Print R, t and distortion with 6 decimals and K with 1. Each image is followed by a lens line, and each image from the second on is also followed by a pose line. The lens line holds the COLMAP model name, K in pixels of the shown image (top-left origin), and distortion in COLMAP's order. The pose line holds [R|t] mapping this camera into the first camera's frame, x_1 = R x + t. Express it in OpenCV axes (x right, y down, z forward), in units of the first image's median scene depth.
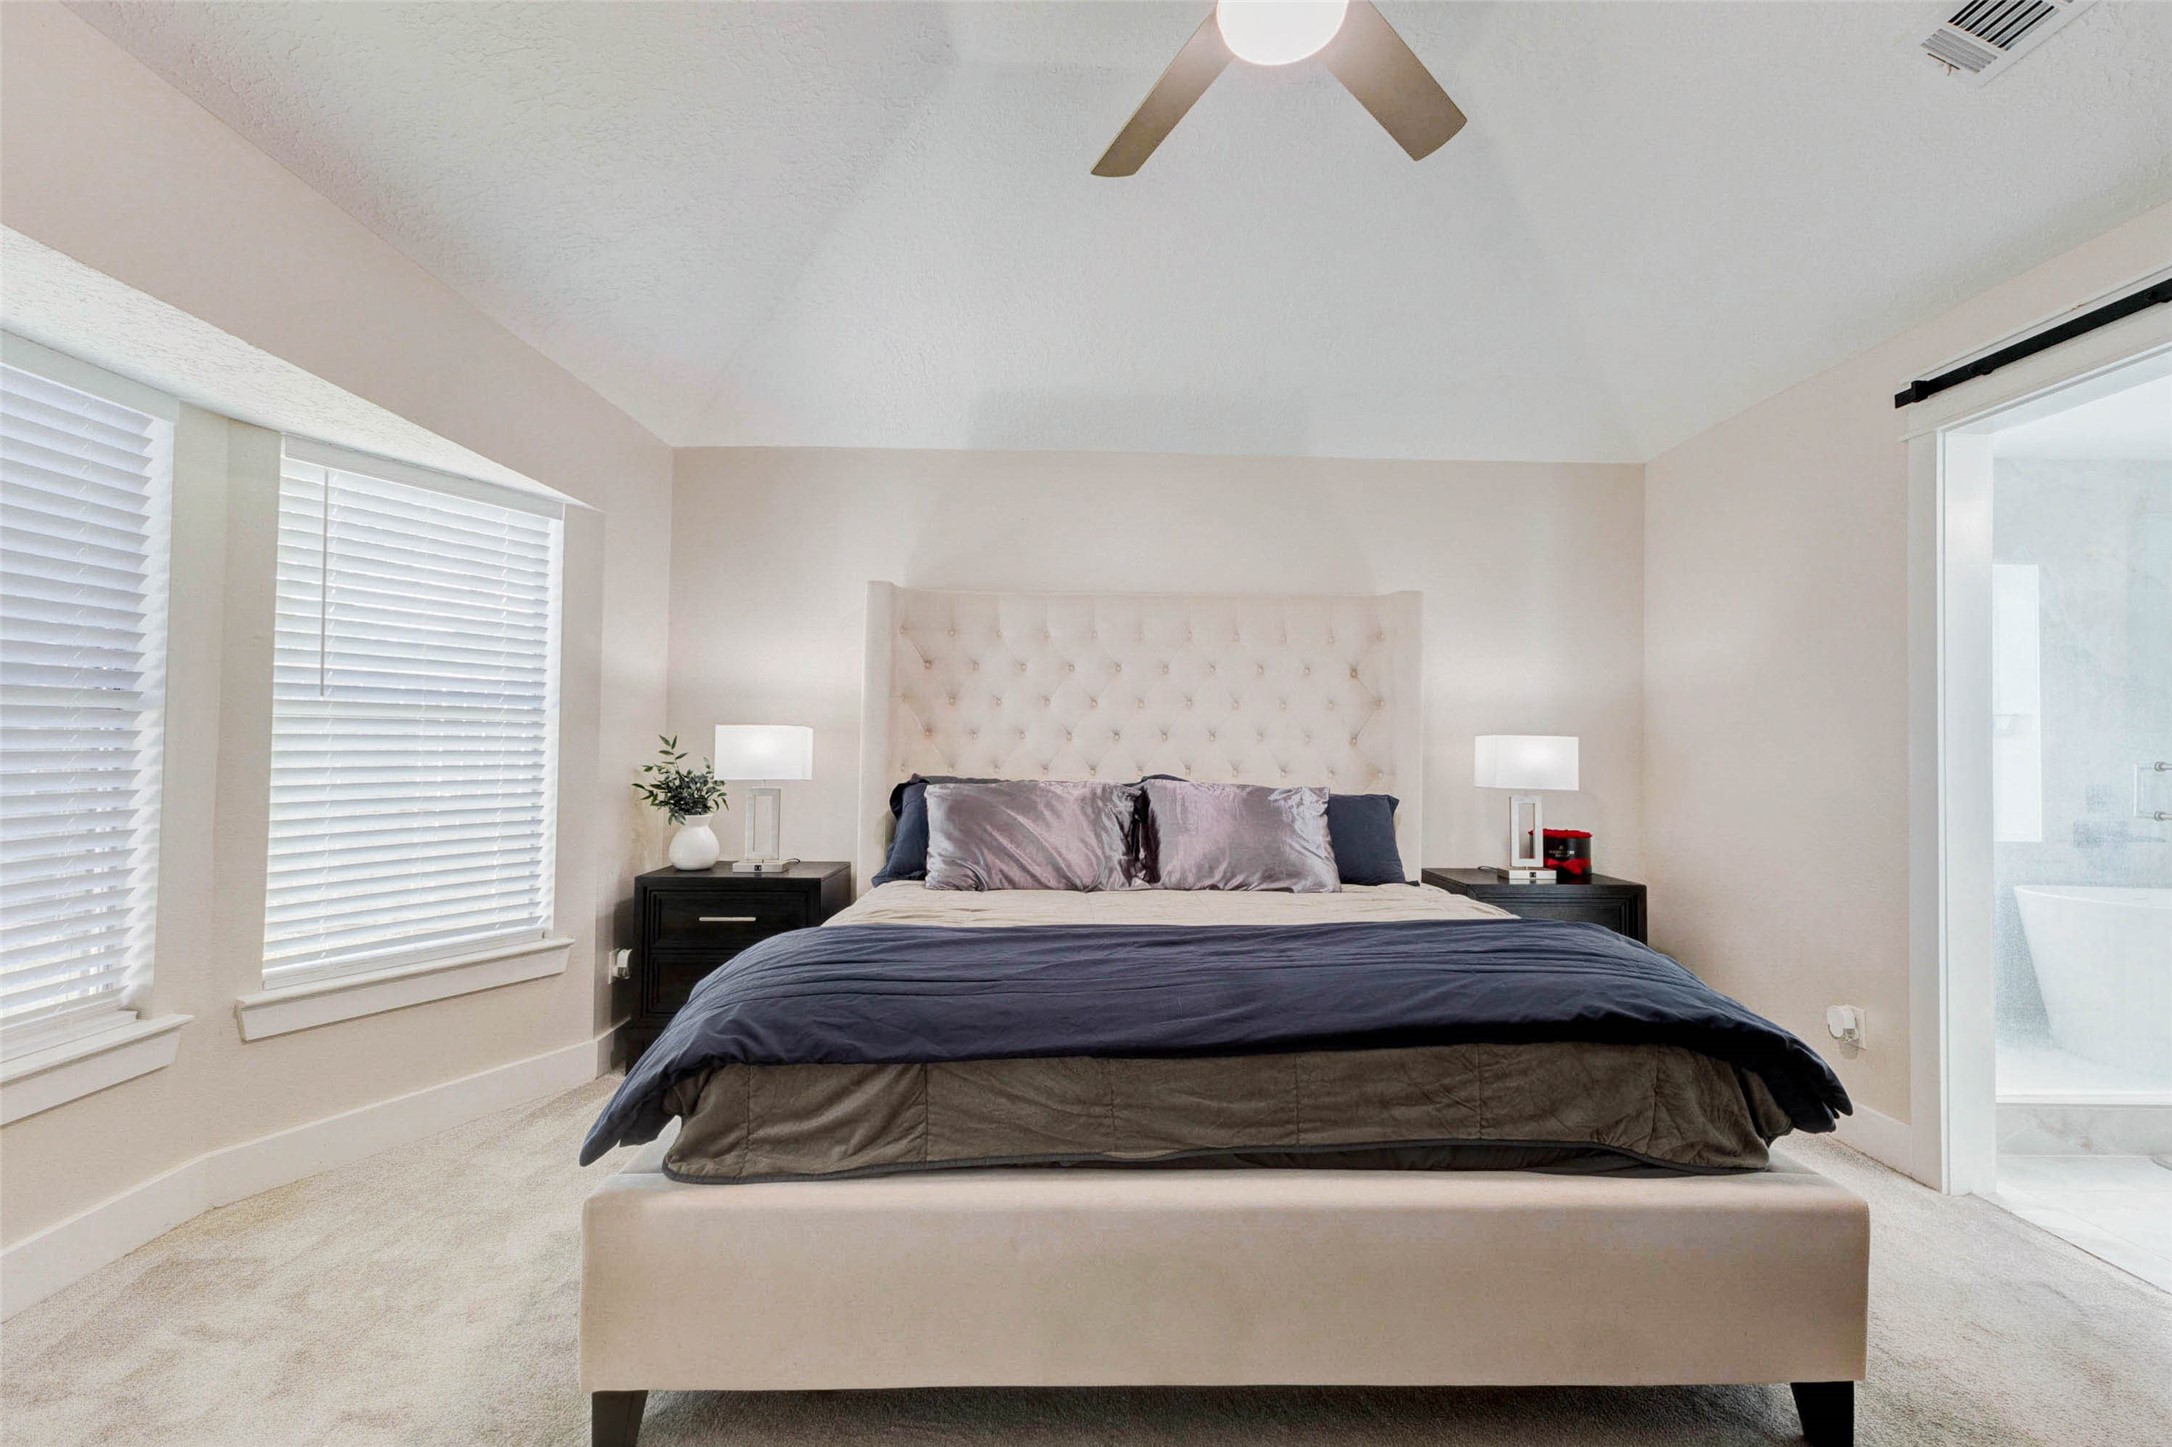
lens RADIAL K [[944.8, 0, 1086.0], [0, 944.8, 723.5], [0, 0, 1]] dist [0.019482, -0.000019]
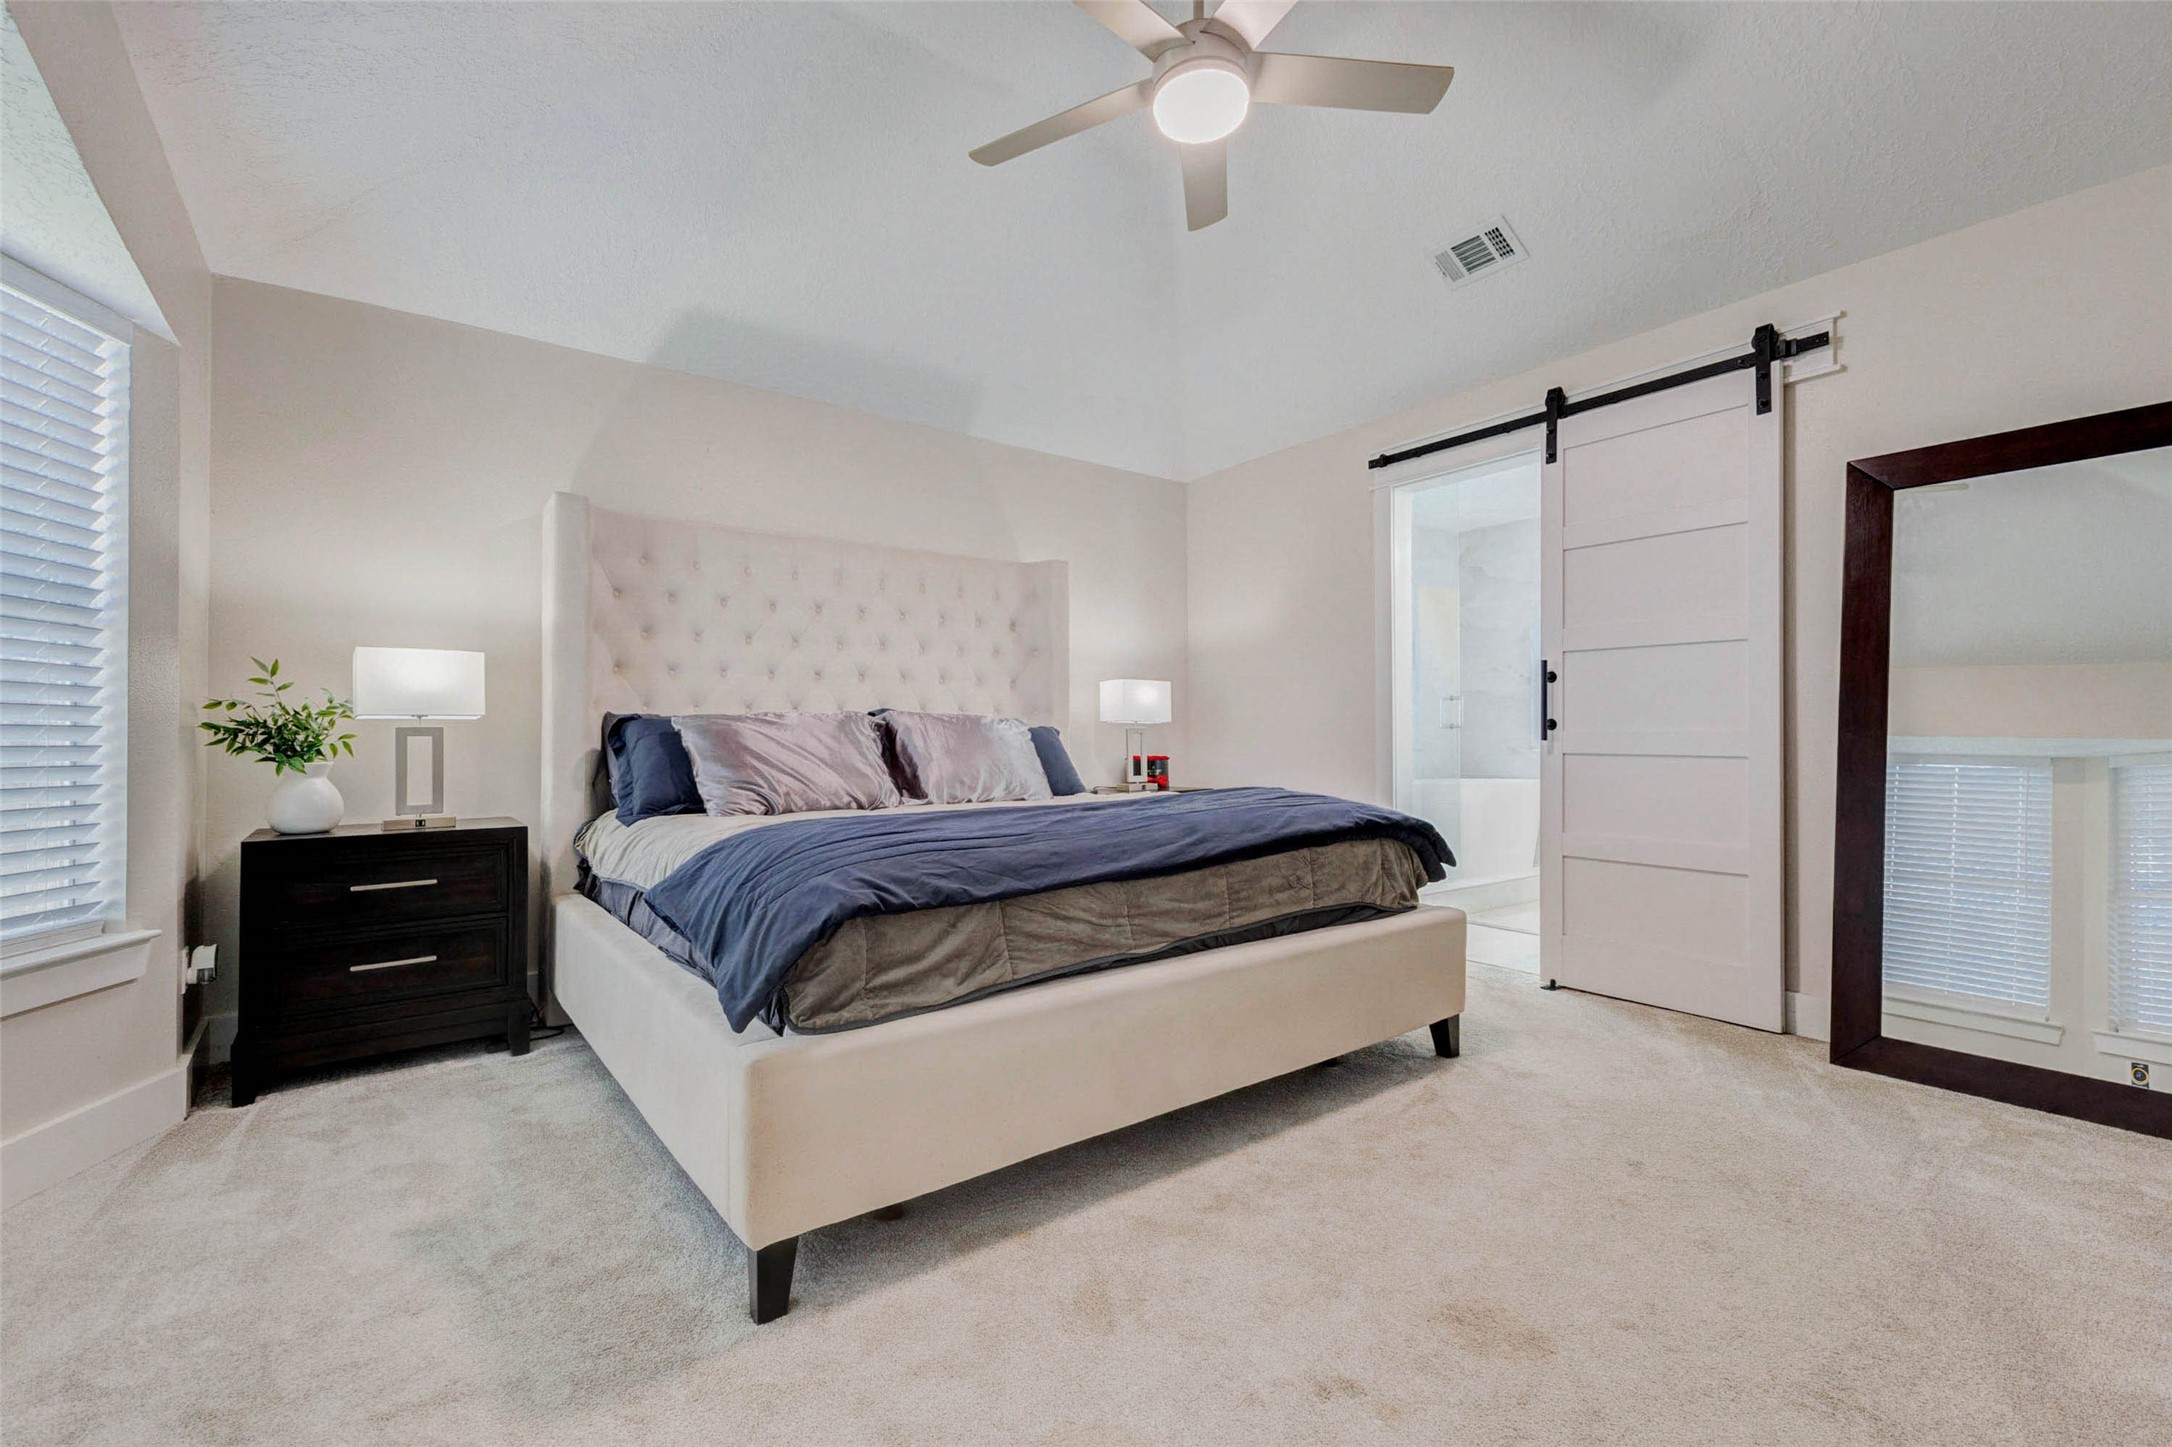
lens RADIAL K [[935.3, 0, 1086.0], [0, 935.3, 723.5], [0, 0, 1]] dist [0.026740, 0.000209]
pose [[0.814465, -0.009747, 0.580131, -0.506205], [0.002853, 0.999914, 0.012794, 0.082126], [-0.580206, -0.008765, 0.814422, -0.003896]]
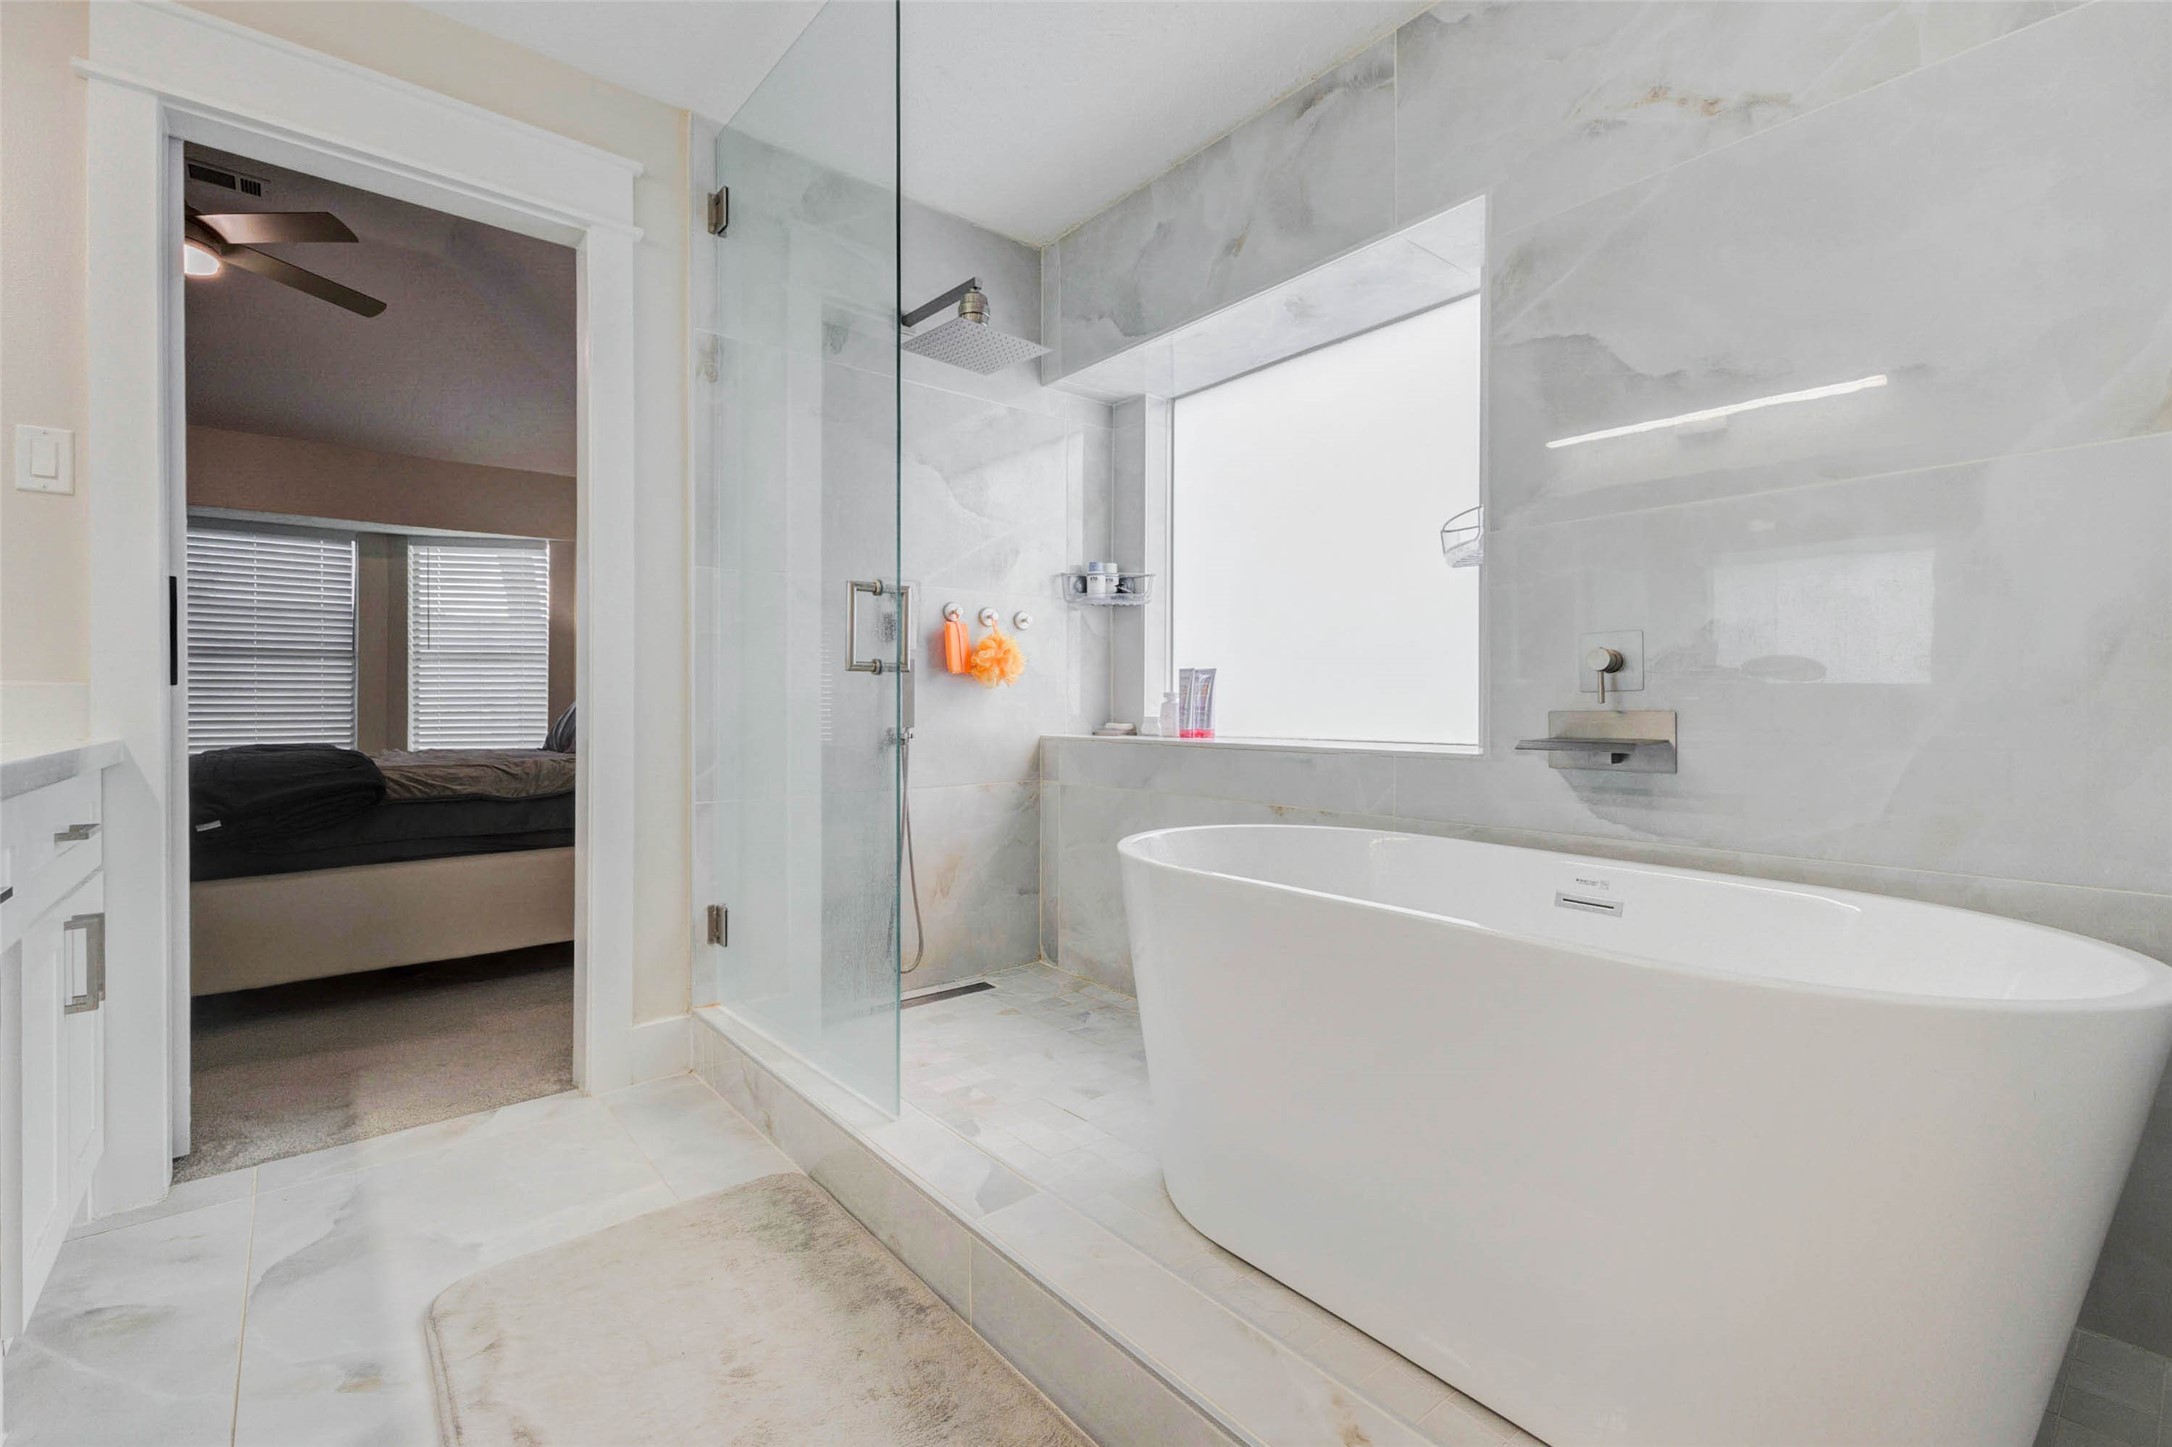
lens RADIAL K [[944.8, 0, 1086.0], [0, 944.8, 723.5], [0, 0, 1]] dist [0.019482, -0.000019]
pose [[0.618728, -0.004700, -0.785591, 1.965018], [0.018826, 0.999784, 0.008846, 0.156927], [0.785379, -0.020263, 0.618683, 0.837603]]
